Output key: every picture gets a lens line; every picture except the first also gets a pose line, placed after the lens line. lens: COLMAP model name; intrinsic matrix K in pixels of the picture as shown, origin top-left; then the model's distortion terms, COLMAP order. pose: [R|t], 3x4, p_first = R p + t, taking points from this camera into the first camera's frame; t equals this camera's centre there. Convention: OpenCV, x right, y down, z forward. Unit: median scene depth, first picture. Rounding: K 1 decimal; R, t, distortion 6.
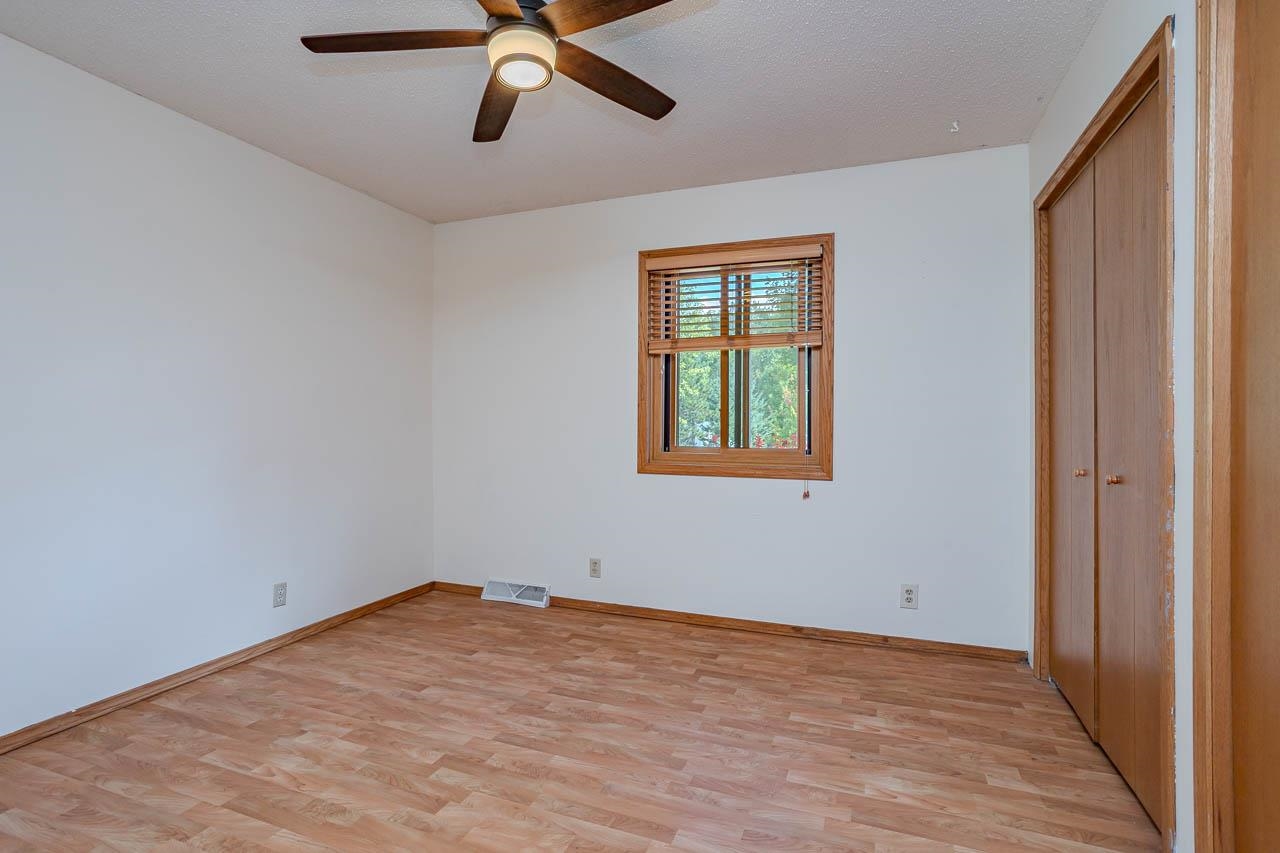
lens RADIAL K [[621.3, 0, 639.8], [0, 621.3, 423.9], [0, 0, 1]] dist [-0.044340, 0.024019]
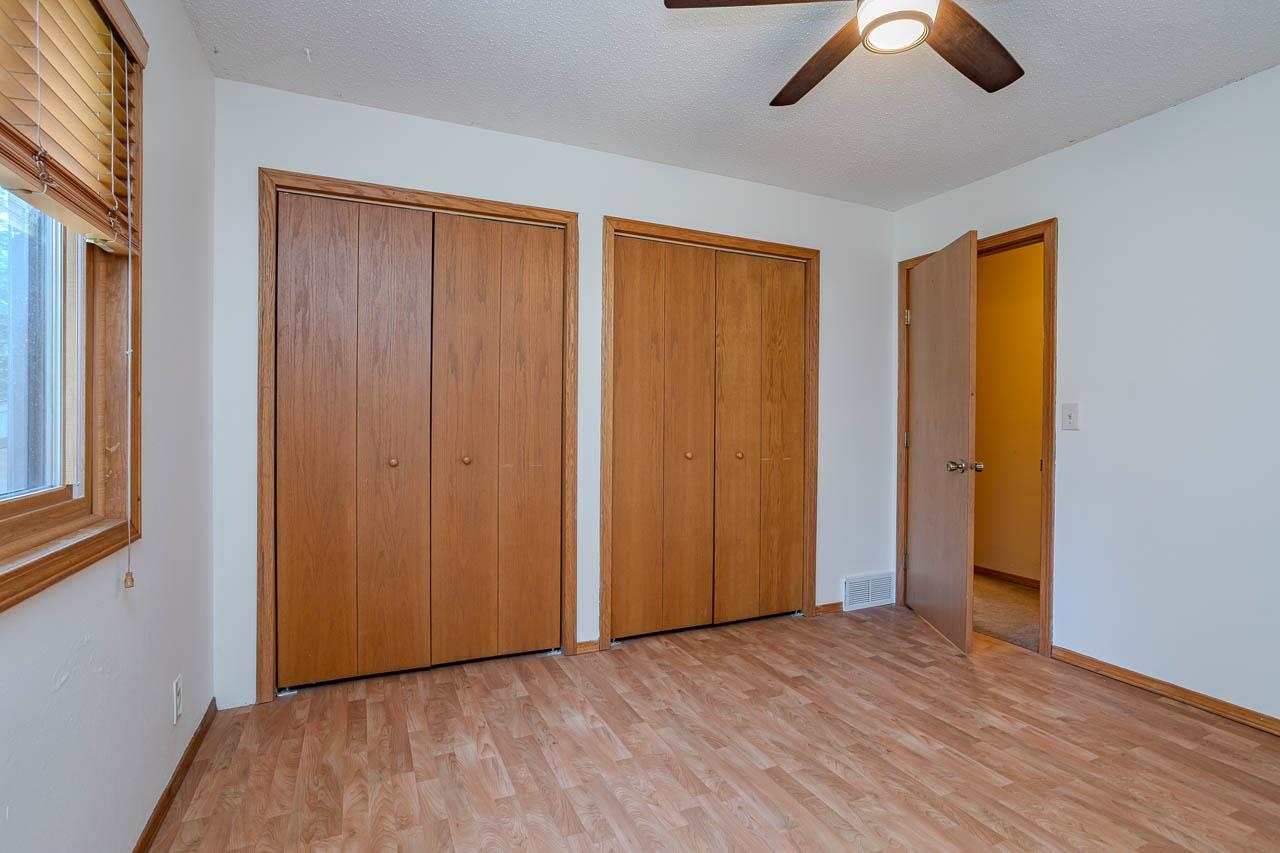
lens RADIAL K [[621.3, 0, 640.5], [0, 621.3, 423.3], [0, 0, 1]] dist [-0.044340, 0.024019]
pose [[-0.725833, -0.009759, 0.687802, -0.433889], [-0.002971, 0.999935, 0.011052, -0.006545], [-0.687865, 0.005978, -0.725814, 1.535225]]
